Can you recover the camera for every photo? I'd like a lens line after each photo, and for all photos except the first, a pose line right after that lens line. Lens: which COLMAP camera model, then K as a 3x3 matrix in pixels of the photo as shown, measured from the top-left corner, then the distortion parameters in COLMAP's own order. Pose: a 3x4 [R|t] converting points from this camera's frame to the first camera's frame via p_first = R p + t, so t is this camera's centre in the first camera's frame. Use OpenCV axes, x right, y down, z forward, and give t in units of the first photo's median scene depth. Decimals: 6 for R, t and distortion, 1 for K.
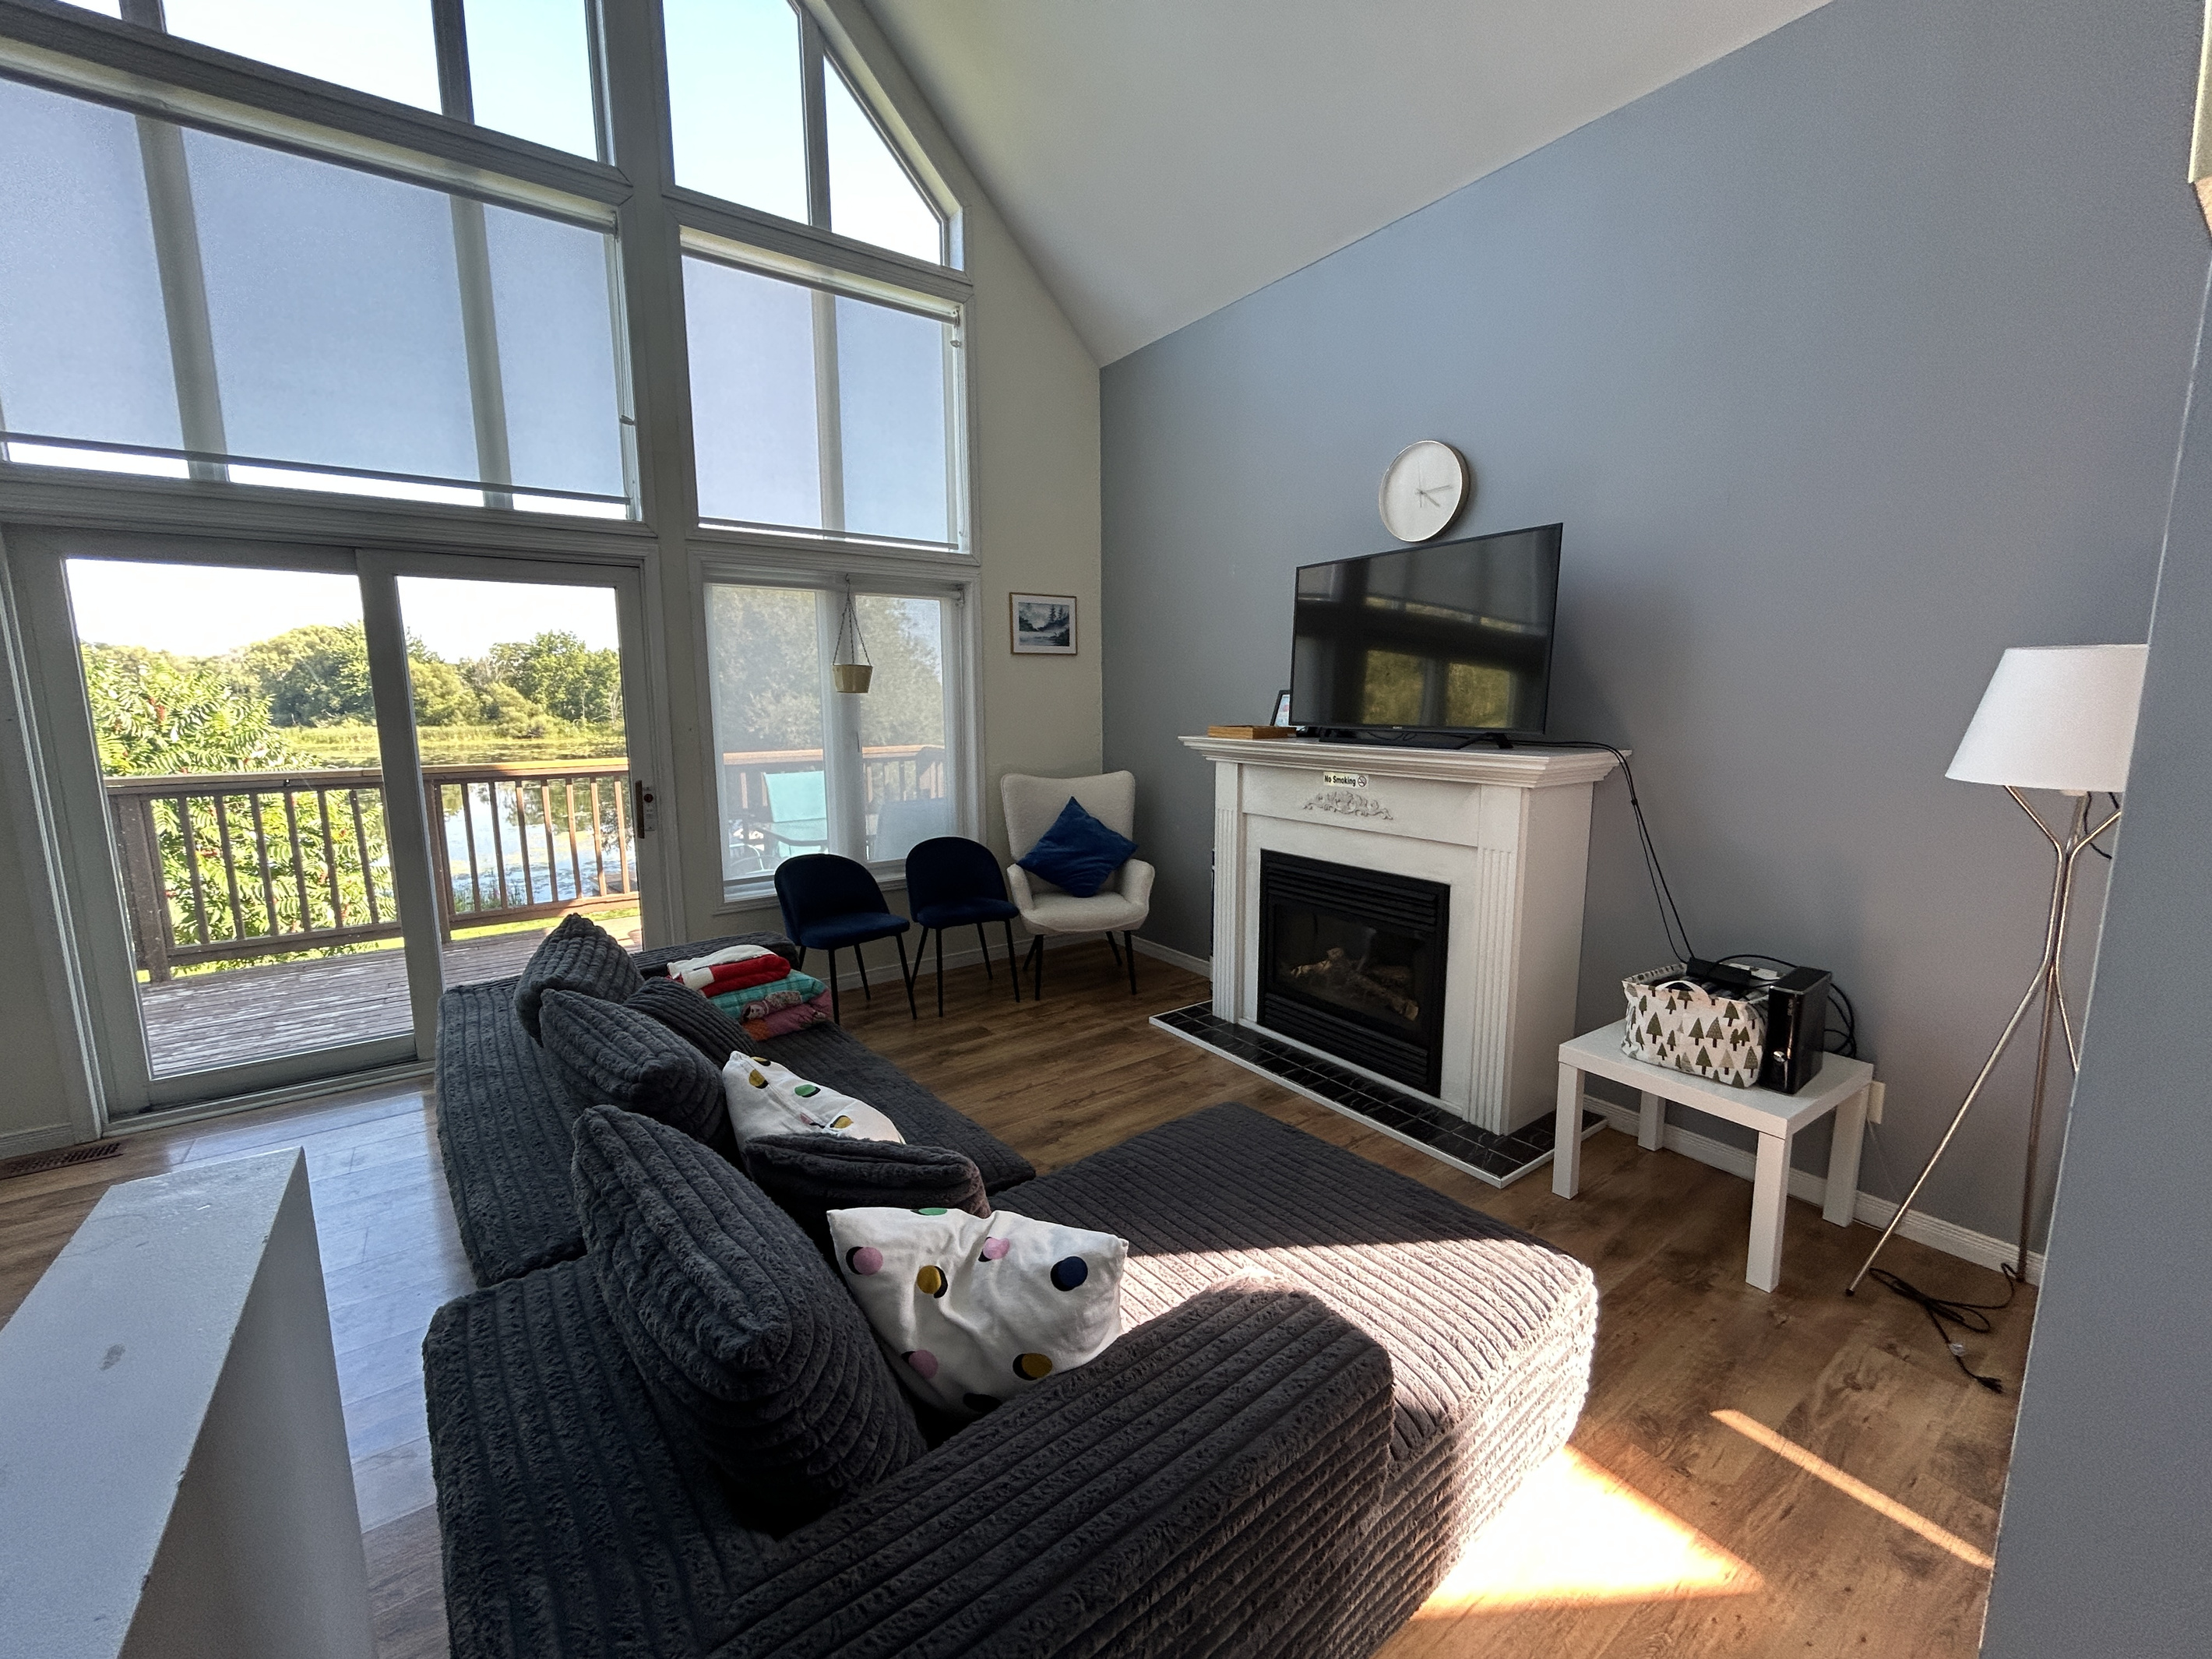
lens RADIAL K [[893.7, 0, 1101.9], [0, 893.7, 831.2], [0, 0, 1]] dist [-0.001886, 0.001364]
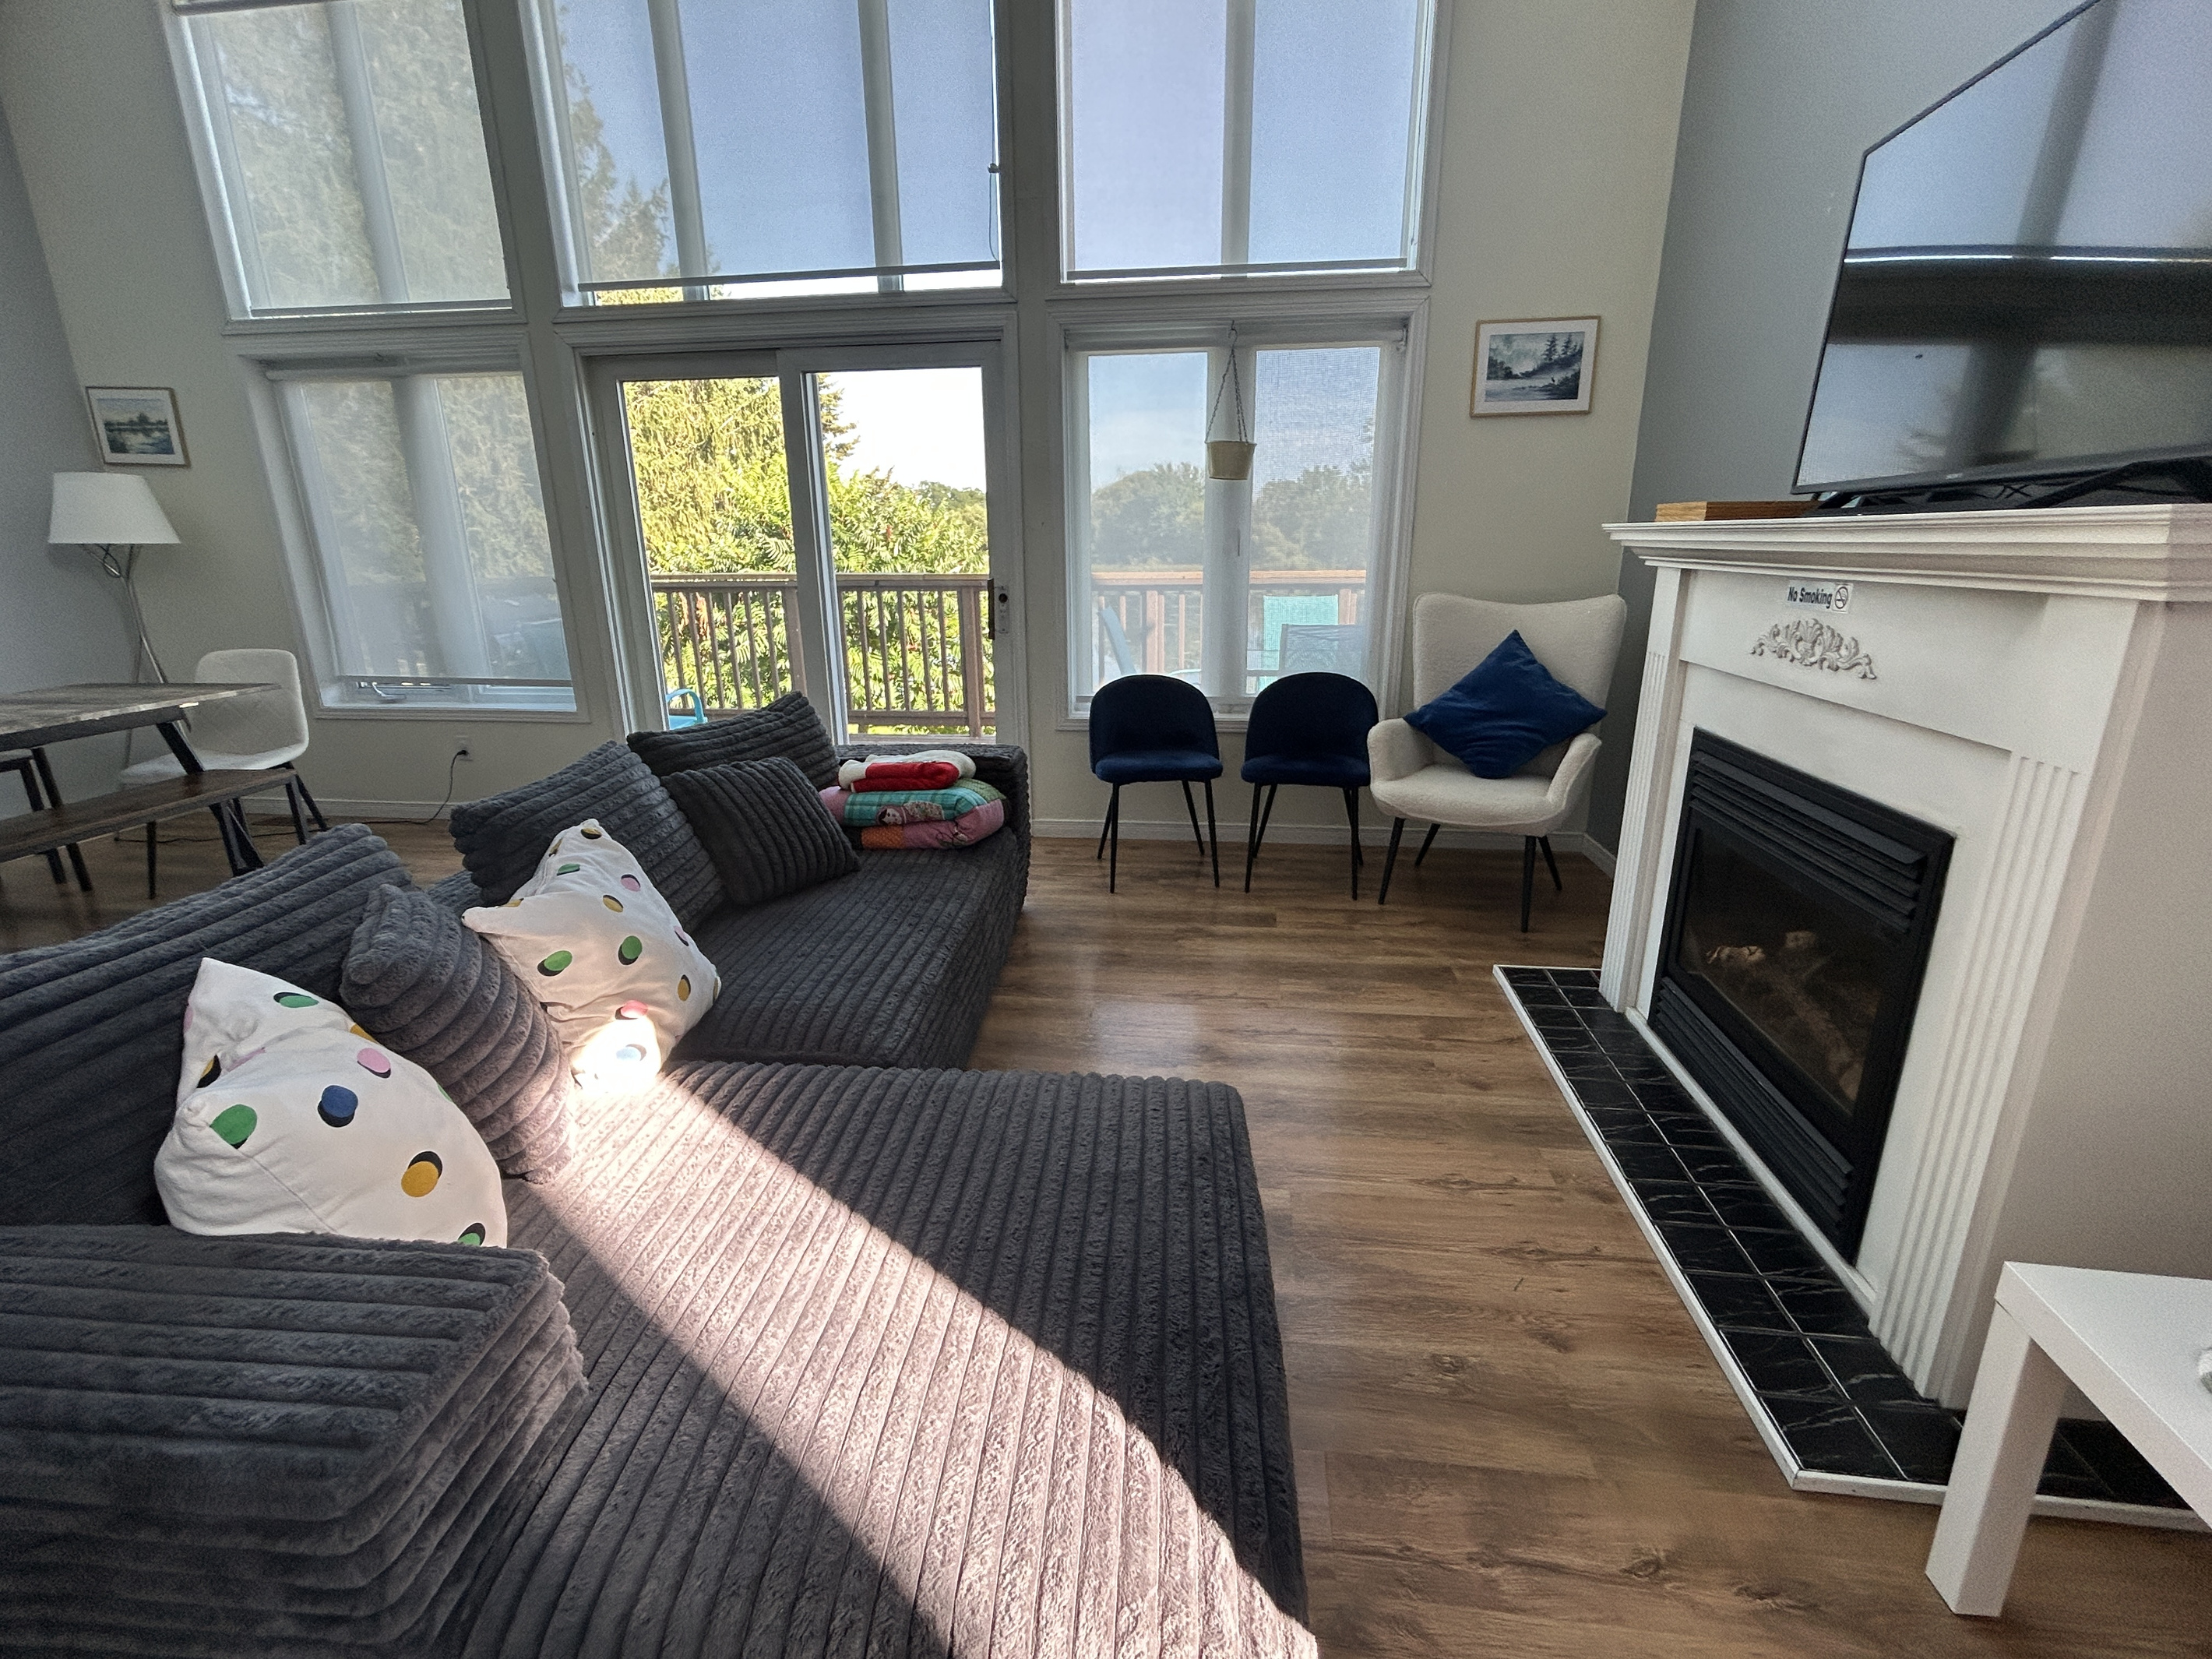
lens RADIAL K [[991.0, 0, 1103.0], [0, 991.0, 825.9], [0, 0, 1]] dist [-0.004298, 0.002010]
pose [[0.729314, 0.188126, -0.657807, 0.313280], [-0.098118, 0.980275, 0.171565, 0.010282], [0.677107, -0.060582, 0.733386, 0.279679]]
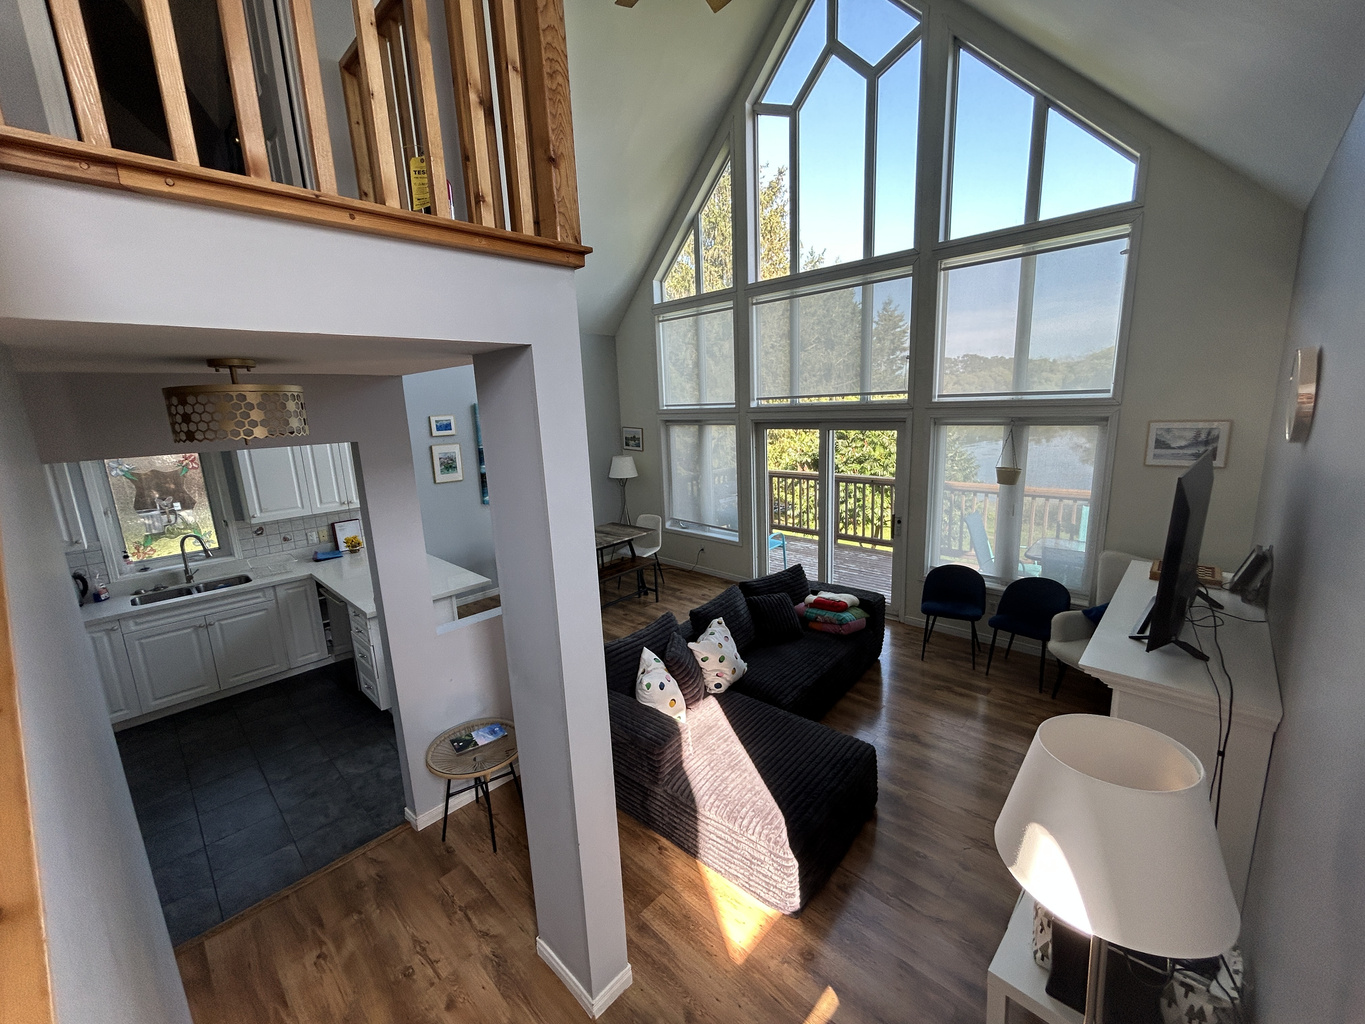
lens RADIAL K [[551.5, 0, 677.8], [0, 551.5, 510.1], [0, 0, 1]] dist [-0.001886, 0.001364]
pose [[0.176763, 0.189411, -0.965856, 0.738039], [-0.109326, 0.979015, 0.171984, -0.244357], [0.978163, 0.075193, 0.193762, 0.177340]]
